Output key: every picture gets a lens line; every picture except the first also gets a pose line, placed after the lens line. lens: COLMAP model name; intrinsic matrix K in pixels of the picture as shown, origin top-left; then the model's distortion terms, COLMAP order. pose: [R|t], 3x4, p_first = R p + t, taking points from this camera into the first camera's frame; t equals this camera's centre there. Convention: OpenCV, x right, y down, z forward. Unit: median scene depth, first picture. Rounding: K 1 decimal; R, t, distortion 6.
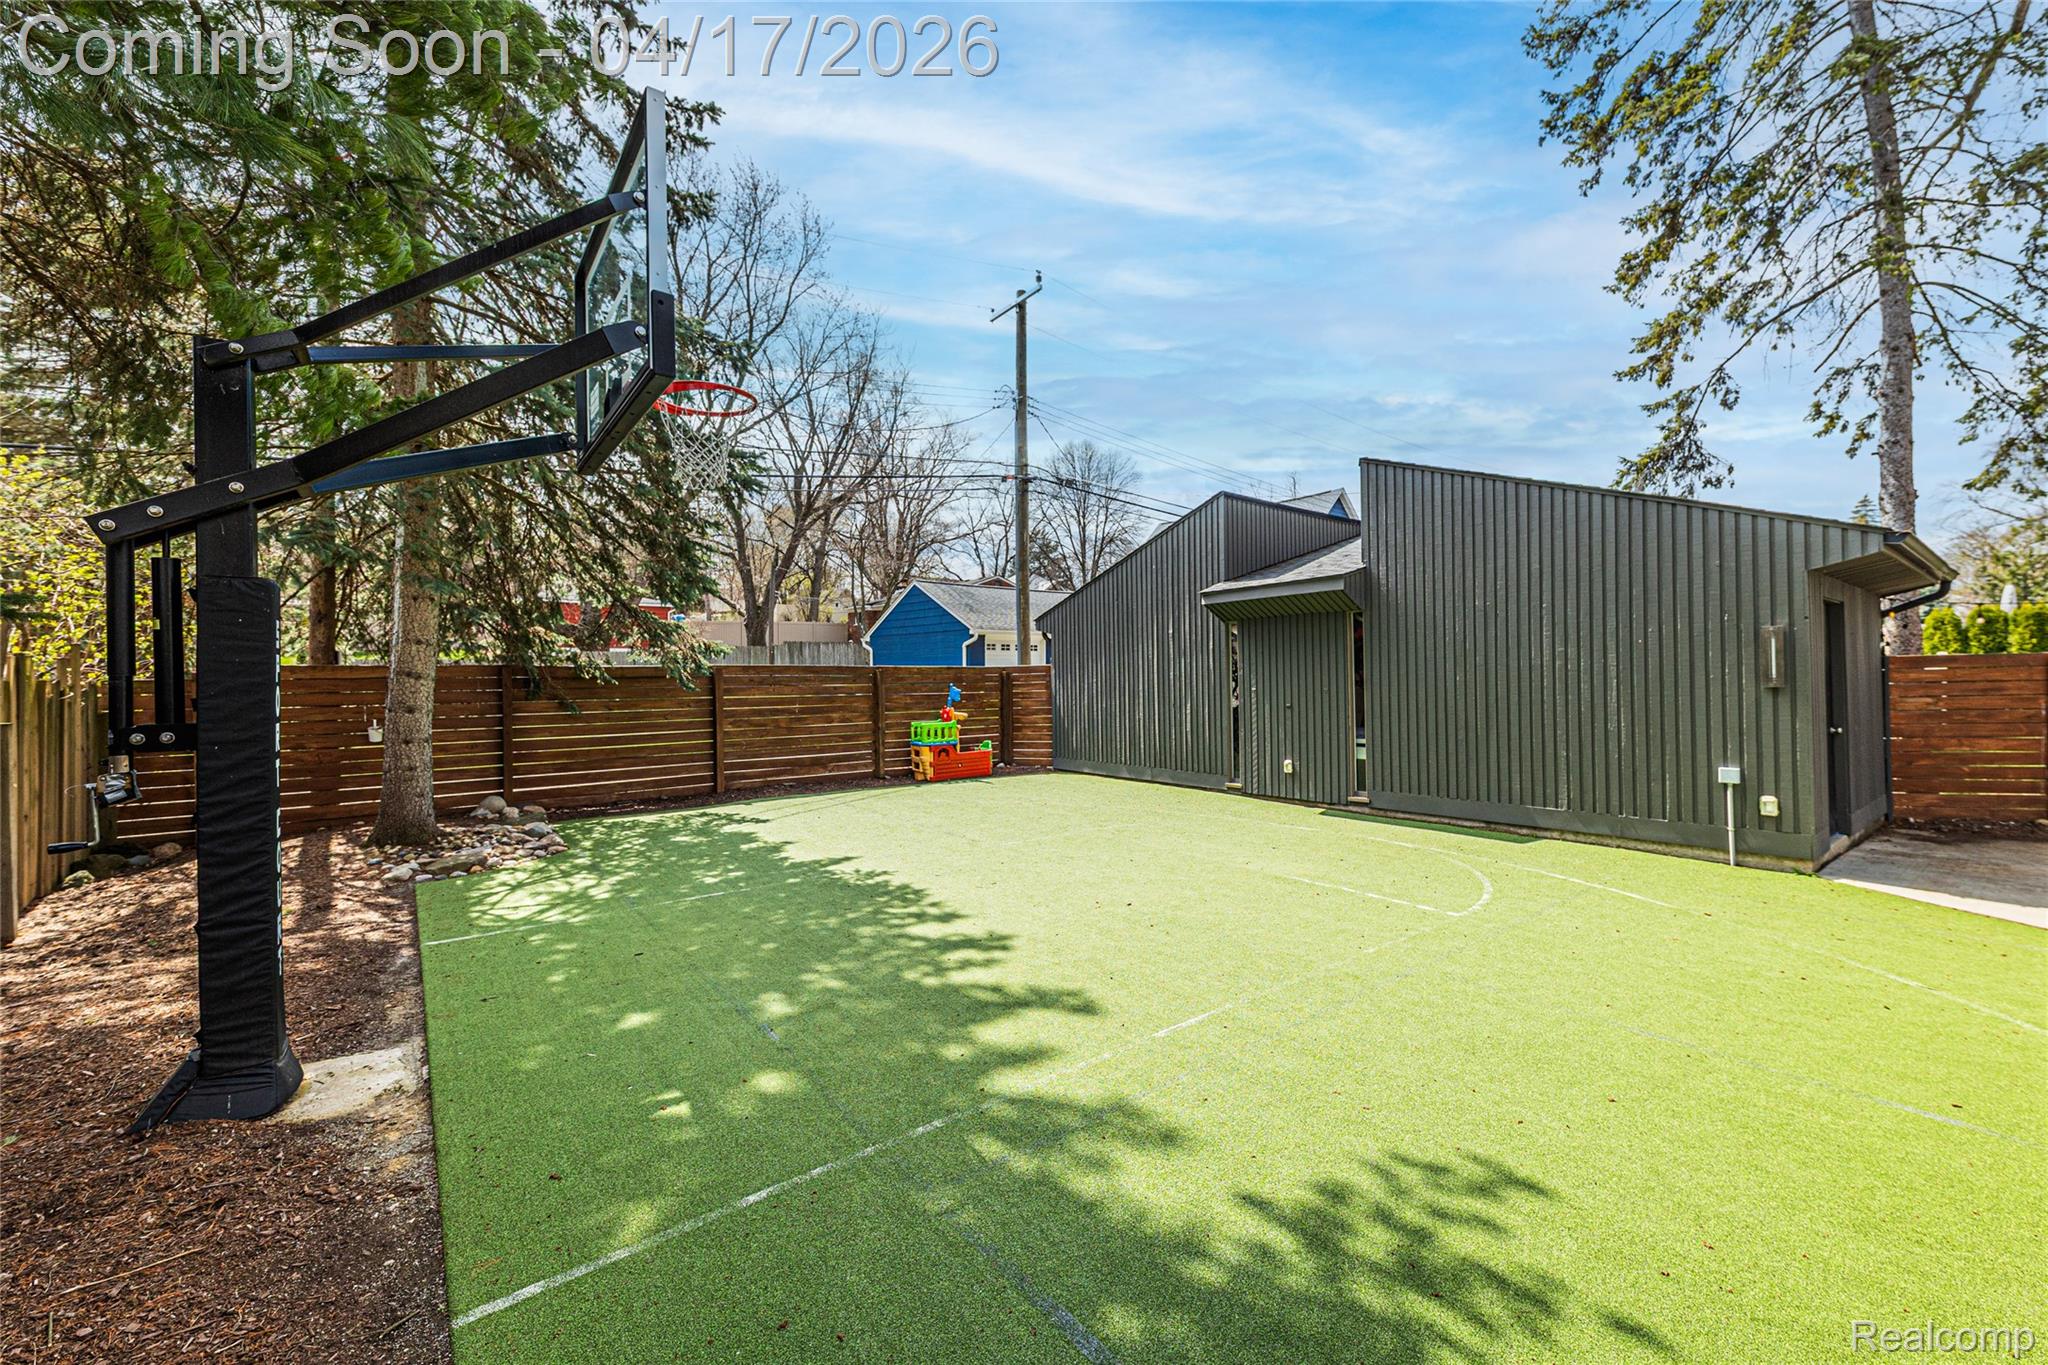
lens RADIAL K [[801.1, 0, 1041.1], [0, 801.1, 679.2], [0, 0, 1]] dist [0.002875, 0.000157]
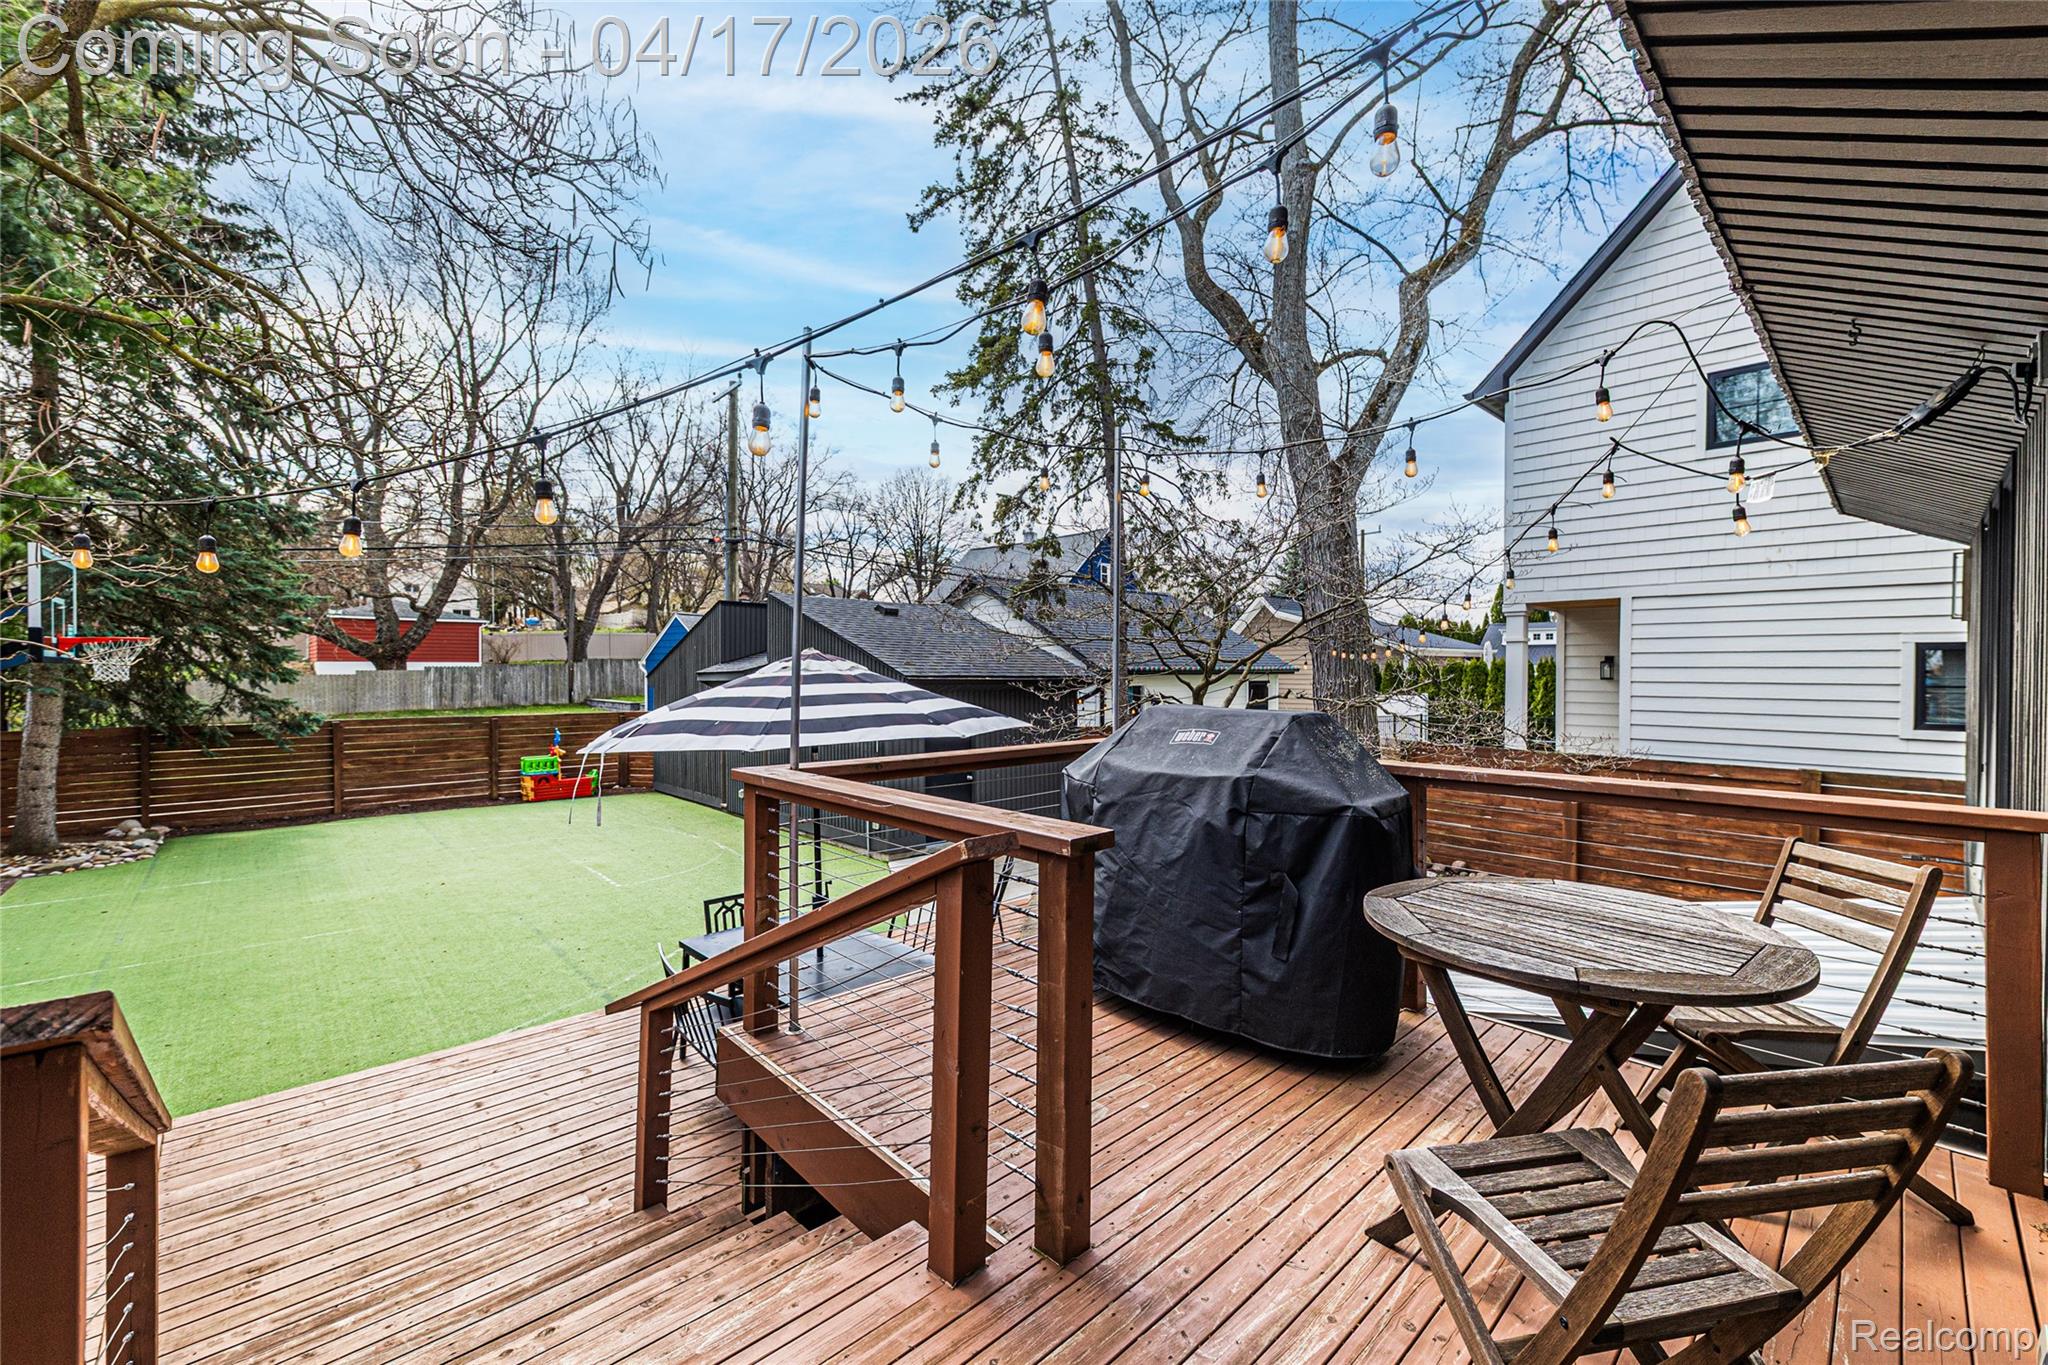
lens RADIAL K [[820.6, 0, 1048.5], [0, 820.6, 680.7], [0, 0, 1]] dist [0.023467, -0.008244]
pose [[0.994400, 0.013734, 0.104784, 0.717474], [-0.014783, 0.999848, 0.009247, -0.126680], [-0.104641, -0.010744, 0.994452, -0.585987]]
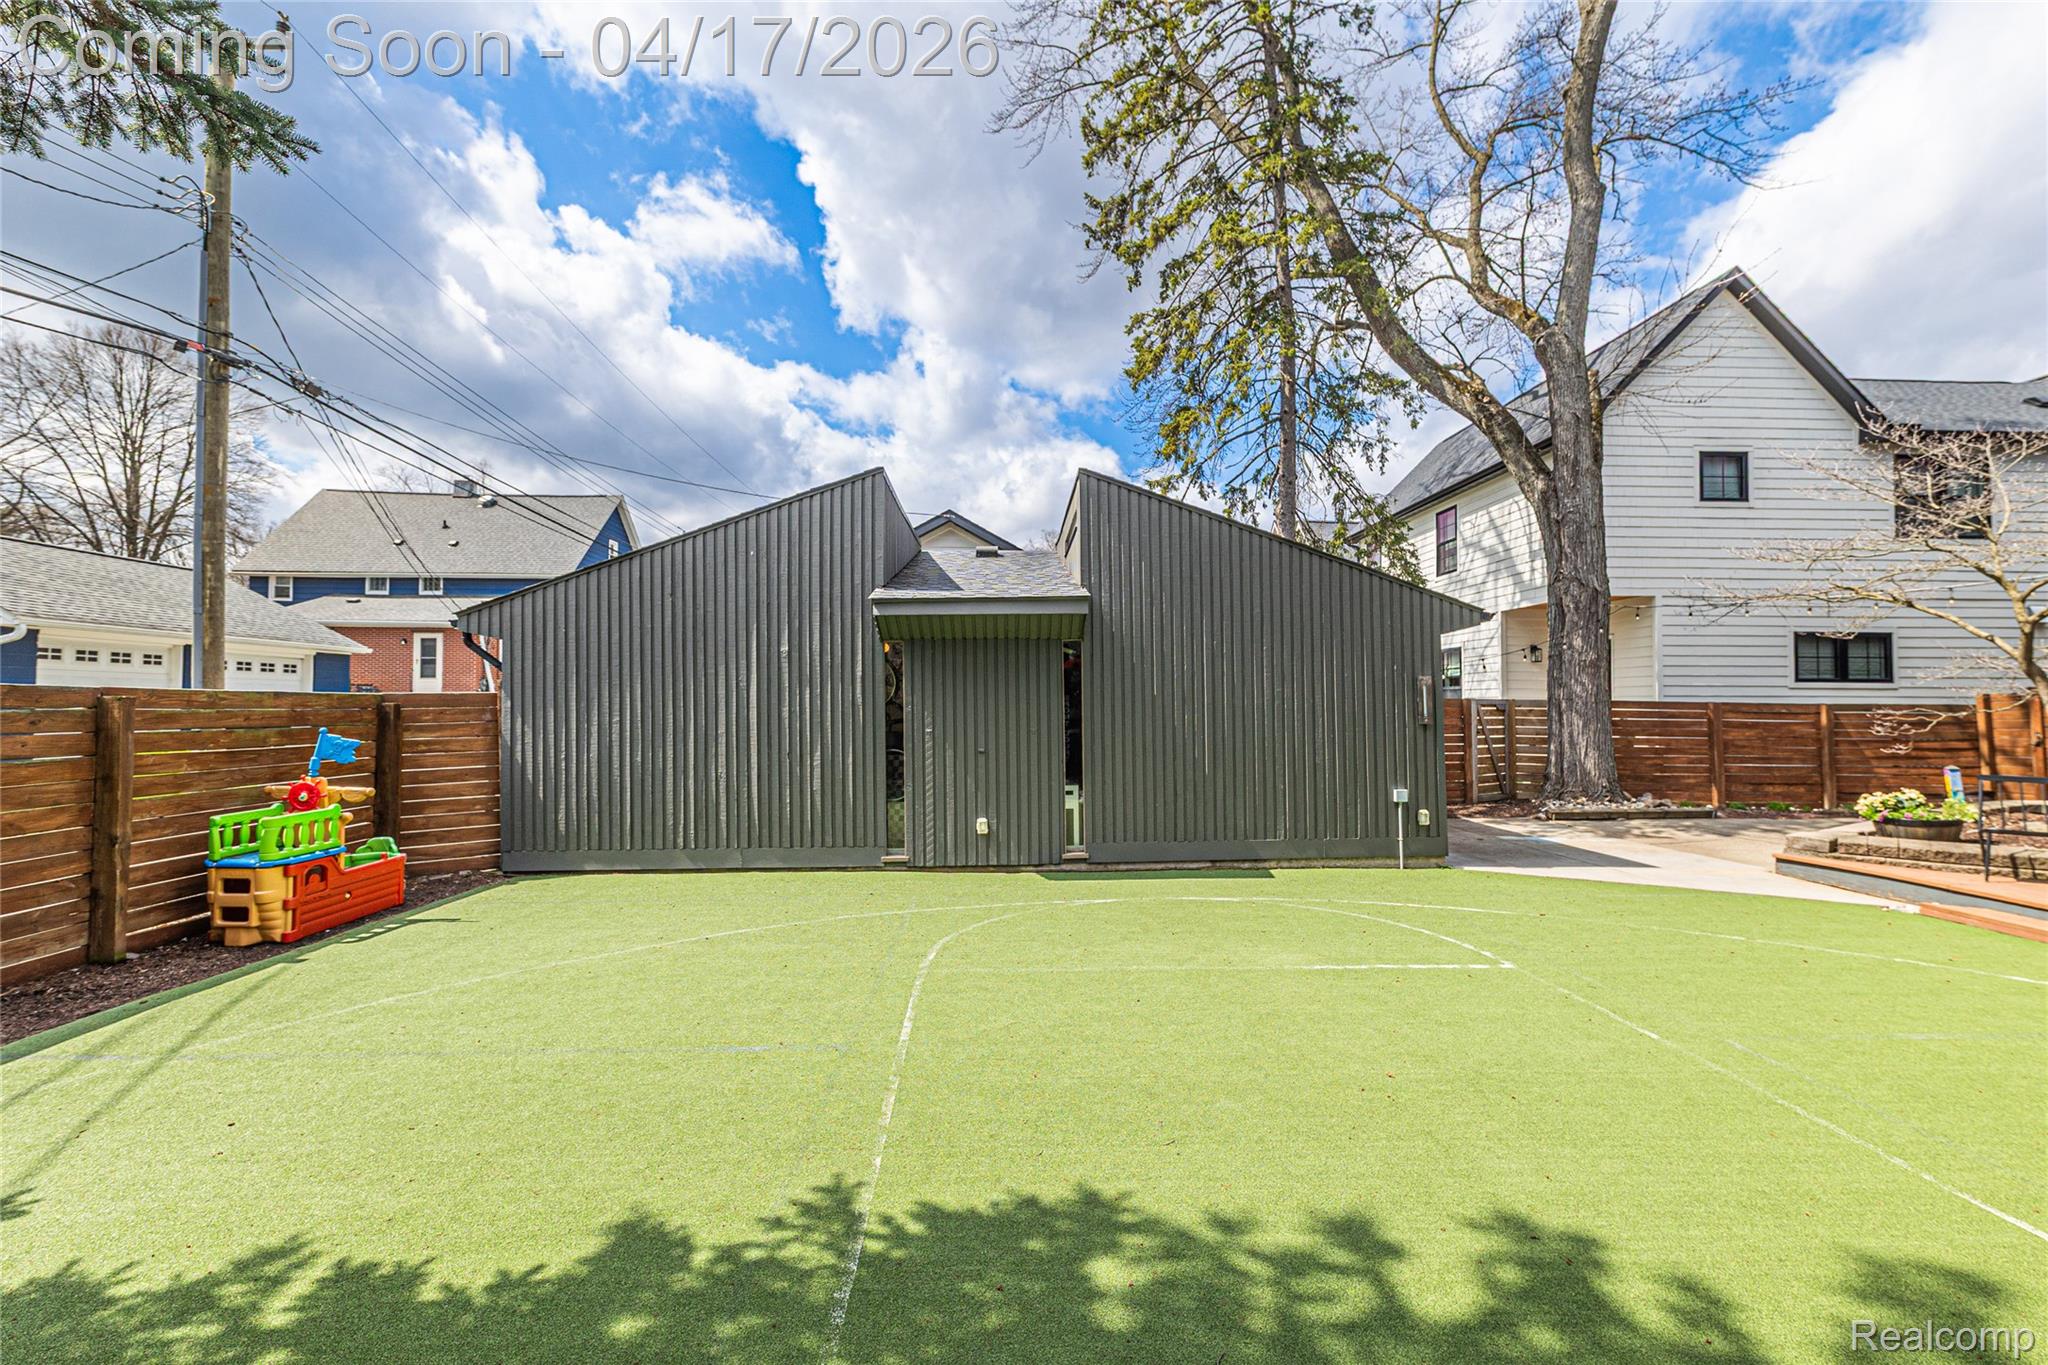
lens RADIAL K [[828.3, 0, 1024.0], [0, 828.3, 682.5], [0, 0, 1]] dist [0.005114, 0.000409]
pose [[0.588258, 0.032540, 0.808019, -0.343931], [-0.000863, 0.999215, -0.039611, -0.001975], [-0.808673, 0.022604, 0.587824, 0.473474]]
